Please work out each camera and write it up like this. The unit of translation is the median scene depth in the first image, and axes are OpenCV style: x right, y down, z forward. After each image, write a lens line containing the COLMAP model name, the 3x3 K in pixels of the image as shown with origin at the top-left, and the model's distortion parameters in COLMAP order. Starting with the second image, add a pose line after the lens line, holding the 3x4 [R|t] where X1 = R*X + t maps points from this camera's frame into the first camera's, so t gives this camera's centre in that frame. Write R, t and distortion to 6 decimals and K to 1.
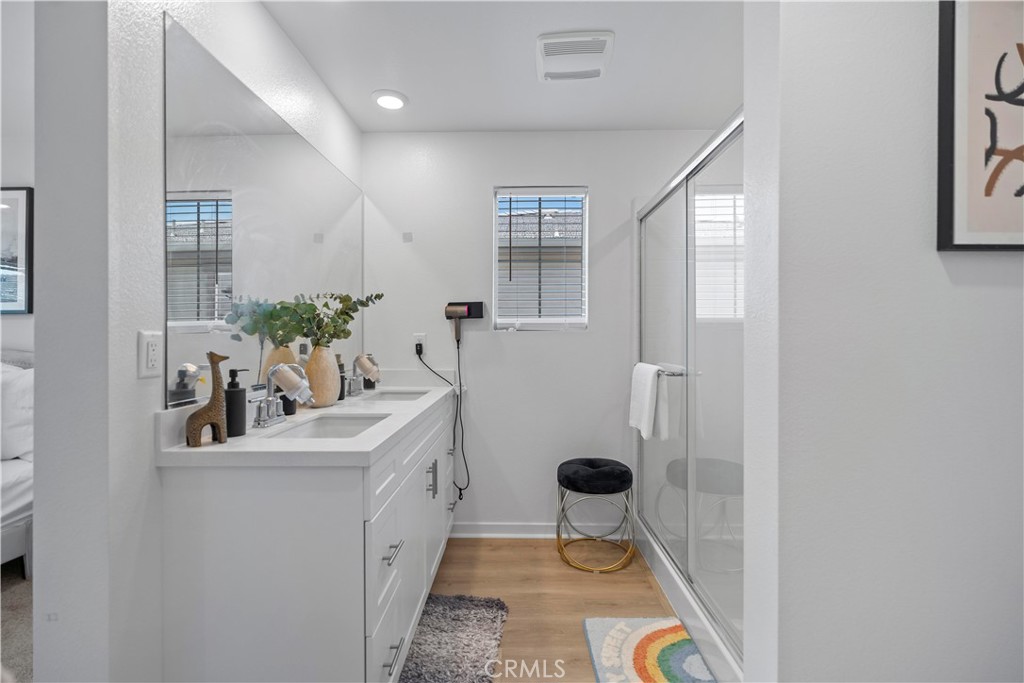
lens RADIAL K [[463.8, 0, 512.5], [0, 463.8, 337.8], [0, 0, 1]] dist [0.010387, -0.002887]
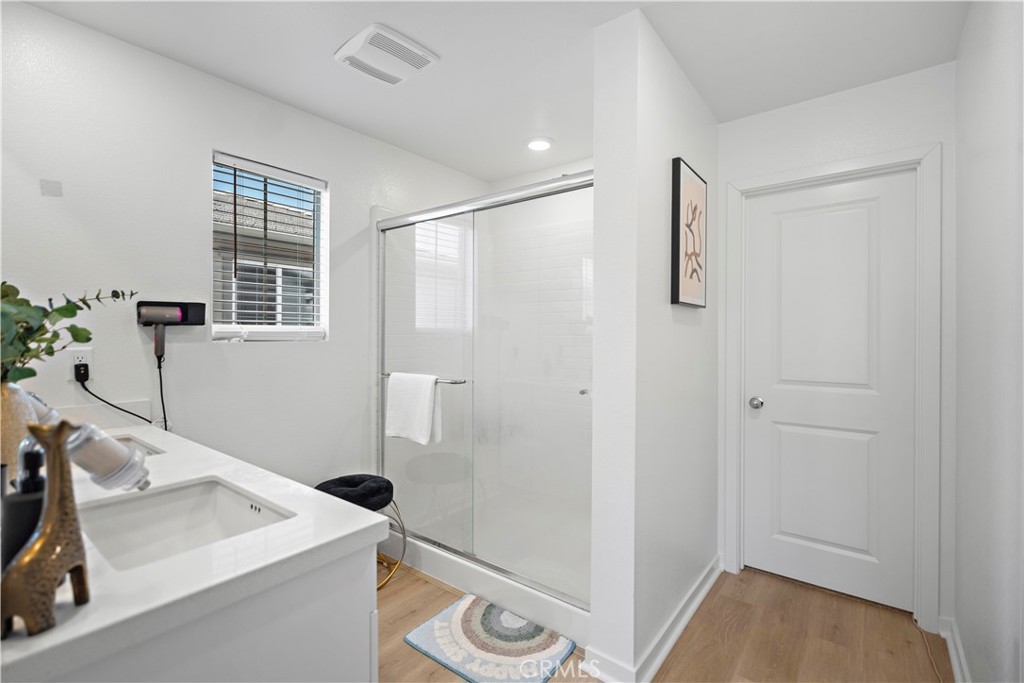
lens RADIAL K [[463.8, 0, 507.2], [0, 463.8, 339.6], [0, 0, 1]] dist [0.010387, -0.002887]
pose [[0.611657, -0.008981, 0.791072, -0.415753], [-0.000507, 0.999931, 0.011744, -0.033575], [-0.791123, -0.007584, 0.611610, 0.193997]]
